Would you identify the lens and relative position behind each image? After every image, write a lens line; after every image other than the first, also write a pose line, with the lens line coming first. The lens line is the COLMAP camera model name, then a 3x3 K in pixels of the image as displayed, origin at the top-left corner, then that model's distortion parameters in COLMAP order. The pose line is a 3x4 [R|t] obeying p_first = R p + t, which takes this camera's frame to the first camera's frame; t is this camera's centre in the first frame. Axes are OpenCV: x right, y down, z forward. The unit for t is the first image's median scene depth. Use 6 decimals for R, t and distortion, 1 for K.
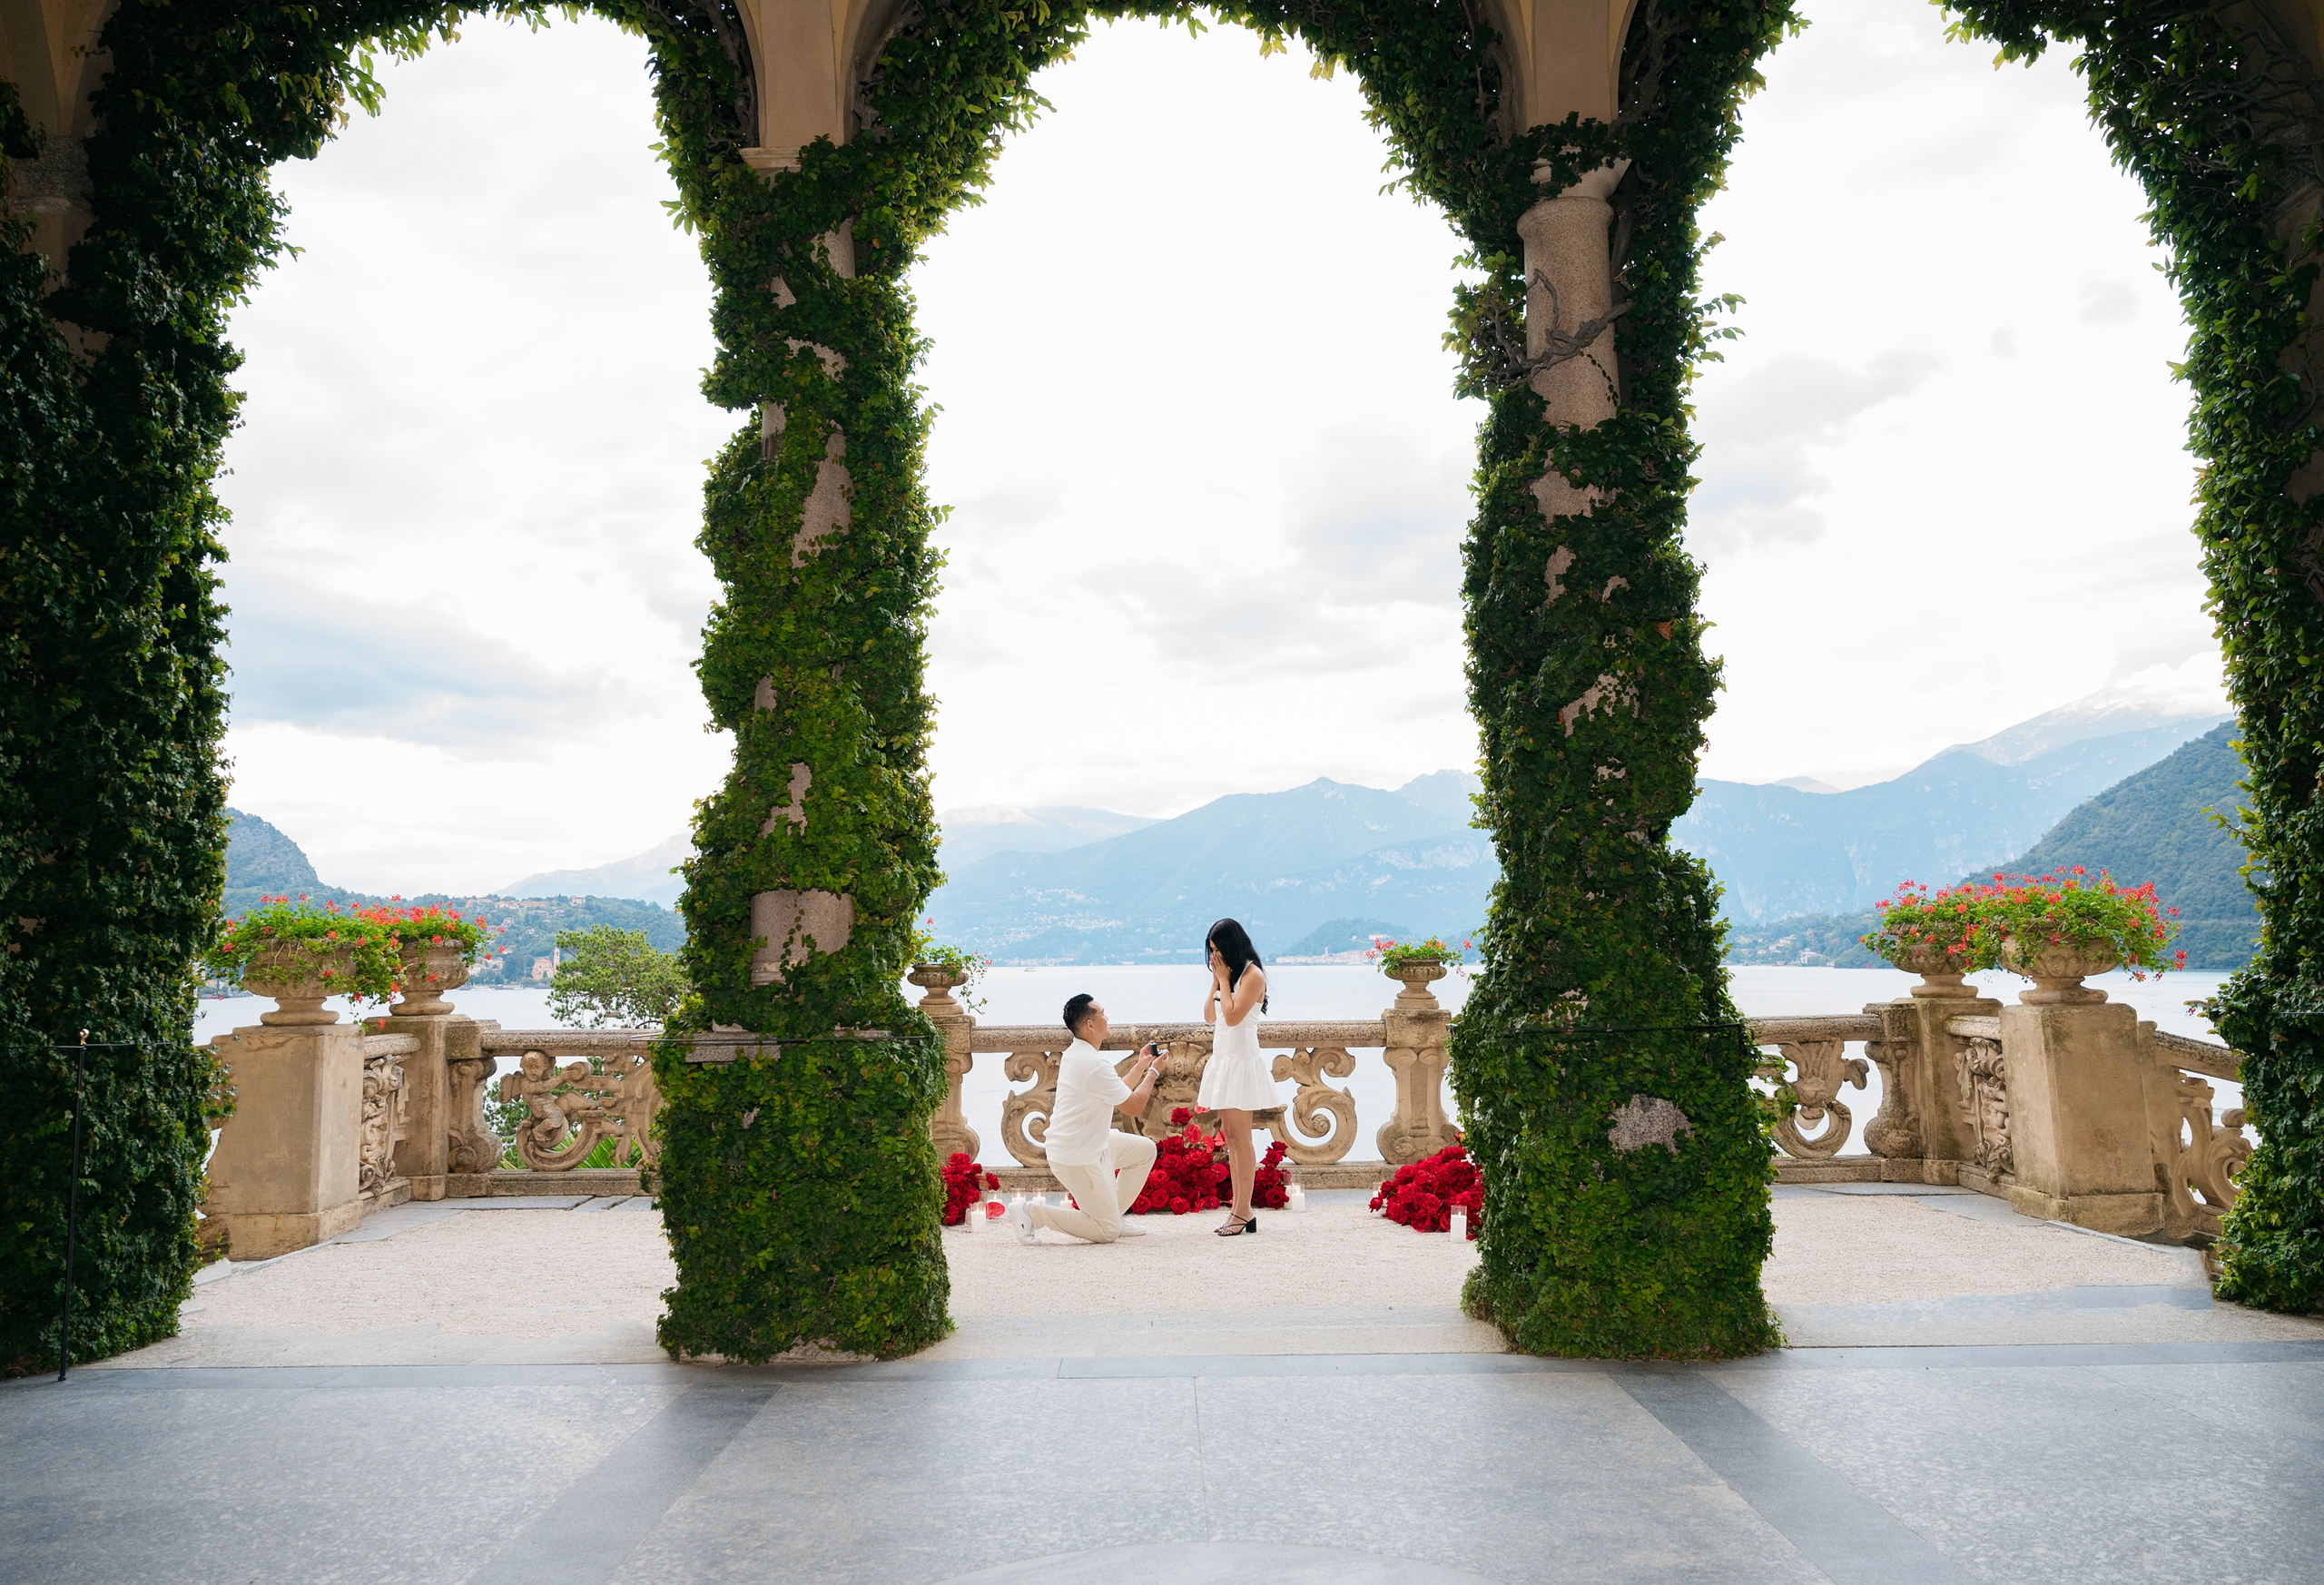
lens RADIAL K [[1683.8, 0, 1140.2], [0, 1683.8, 782.6], [0, 0, 1]] dist [0.003166, -0.000453]
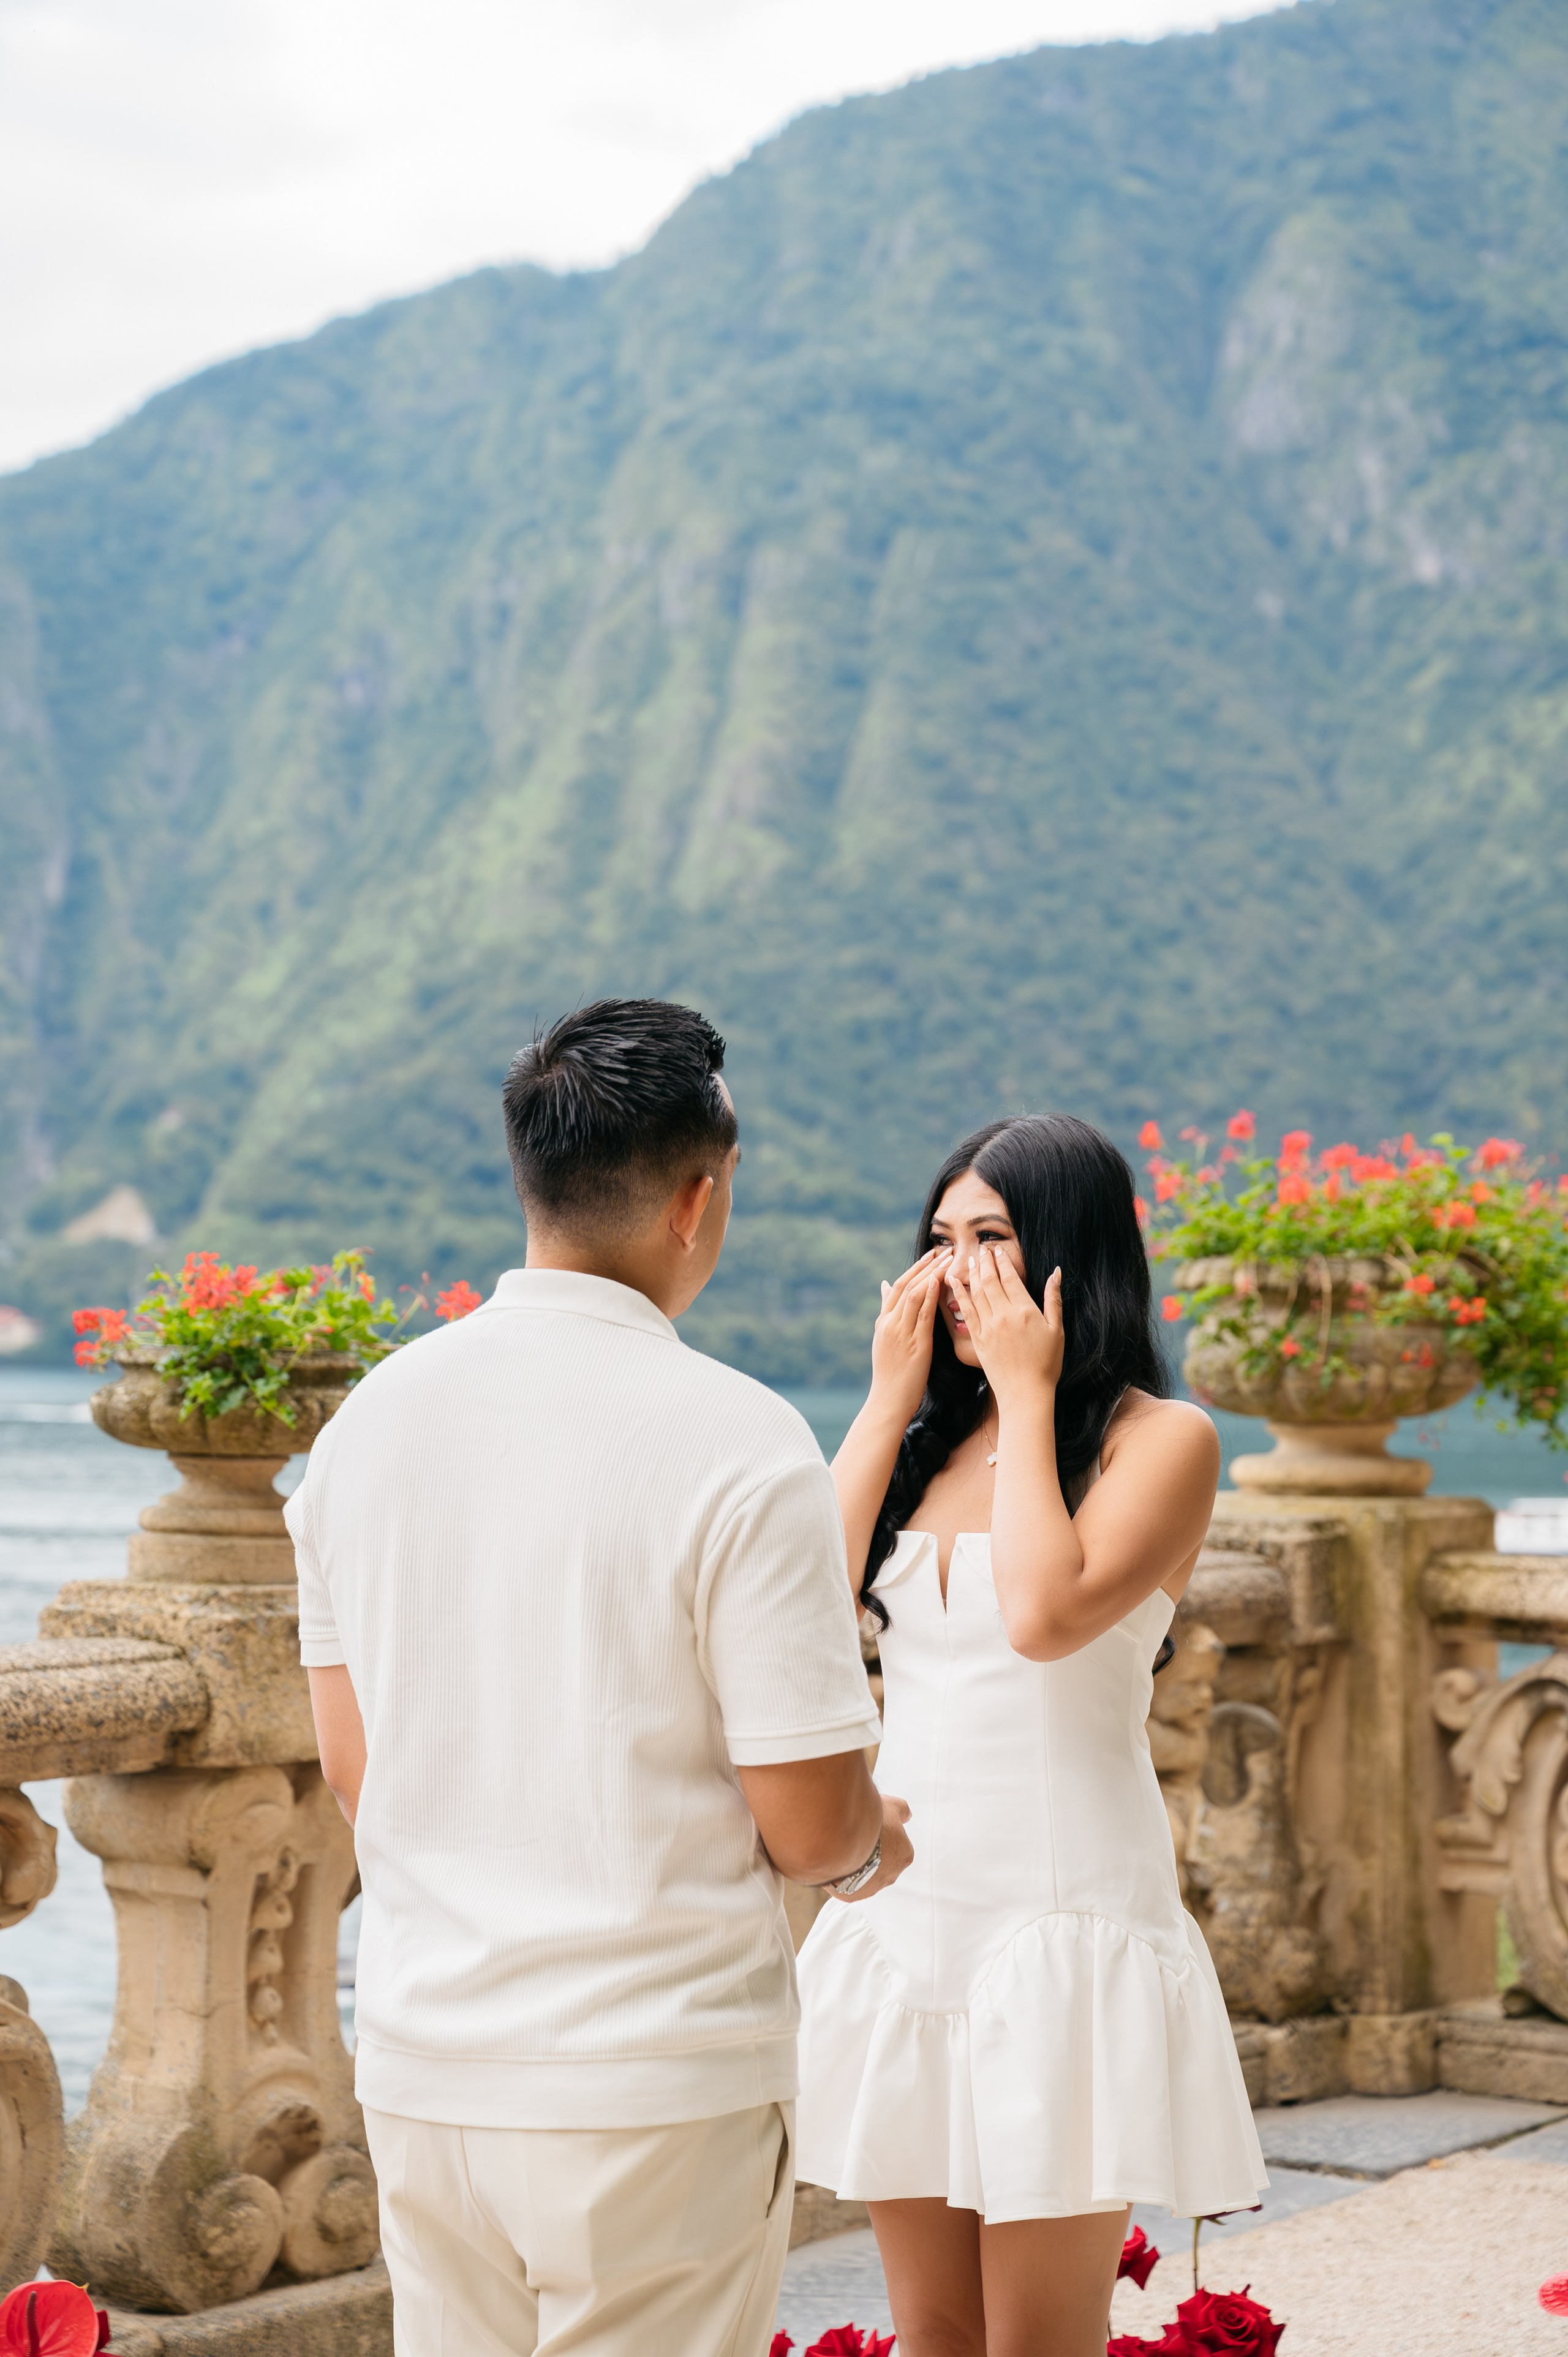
lens RADIAL K [[4559.2, 0, 759.8], [0, 4559.2, 1178.9], [0, 0, 1]] dist [-0.000835, 0.000000]
pose [[0.542533, 0.044249, 0.838868, -0.479418], [-0.107091, 0.994107, 0.016823, 0.107460], [-0.833180, -0.098963, 0.544074, 1.028184]]
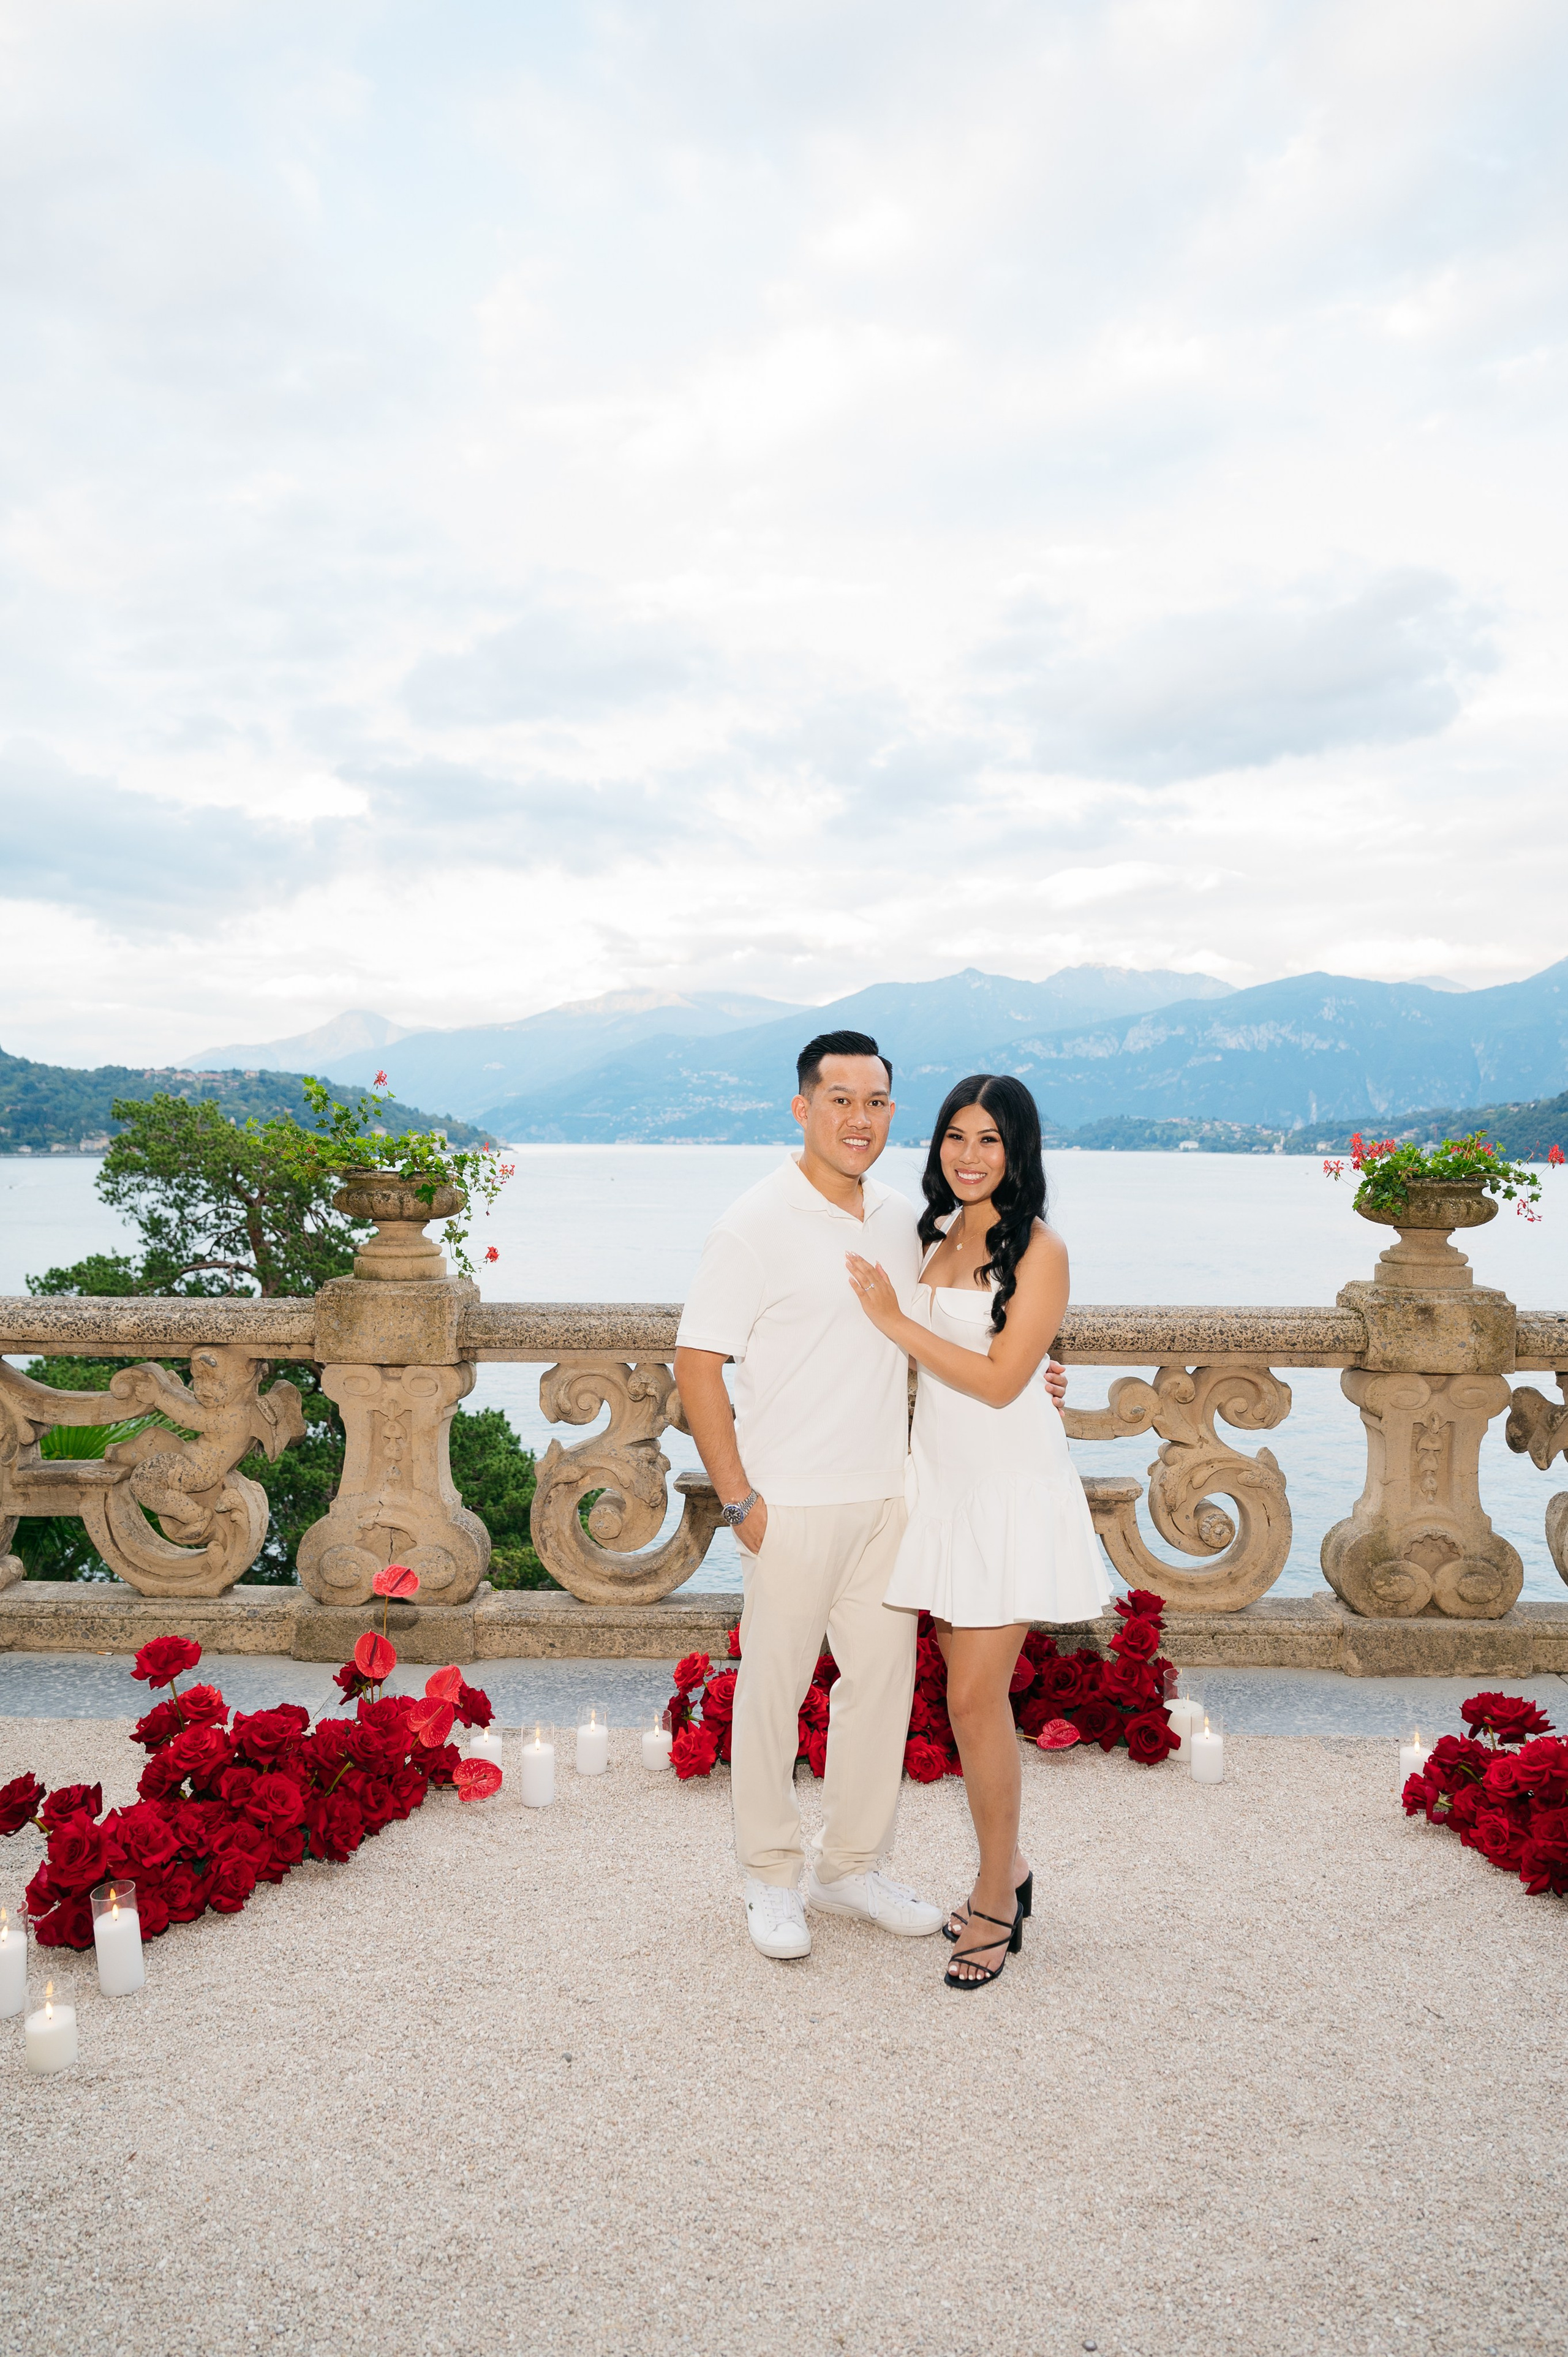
lens RADIAL K [[1588.5, 0, 777.8], [0, 1588.5, 1198.4], [0, 0, 1]] dist [0.000265, 0.003106]
pose [[0.999816, 0.018245, -0.005918, -0.020136], [-0.017226, 0.989827, 0.141232, 0.084153], [0.008435, -0.141104, 0.989959, 0.927449]]
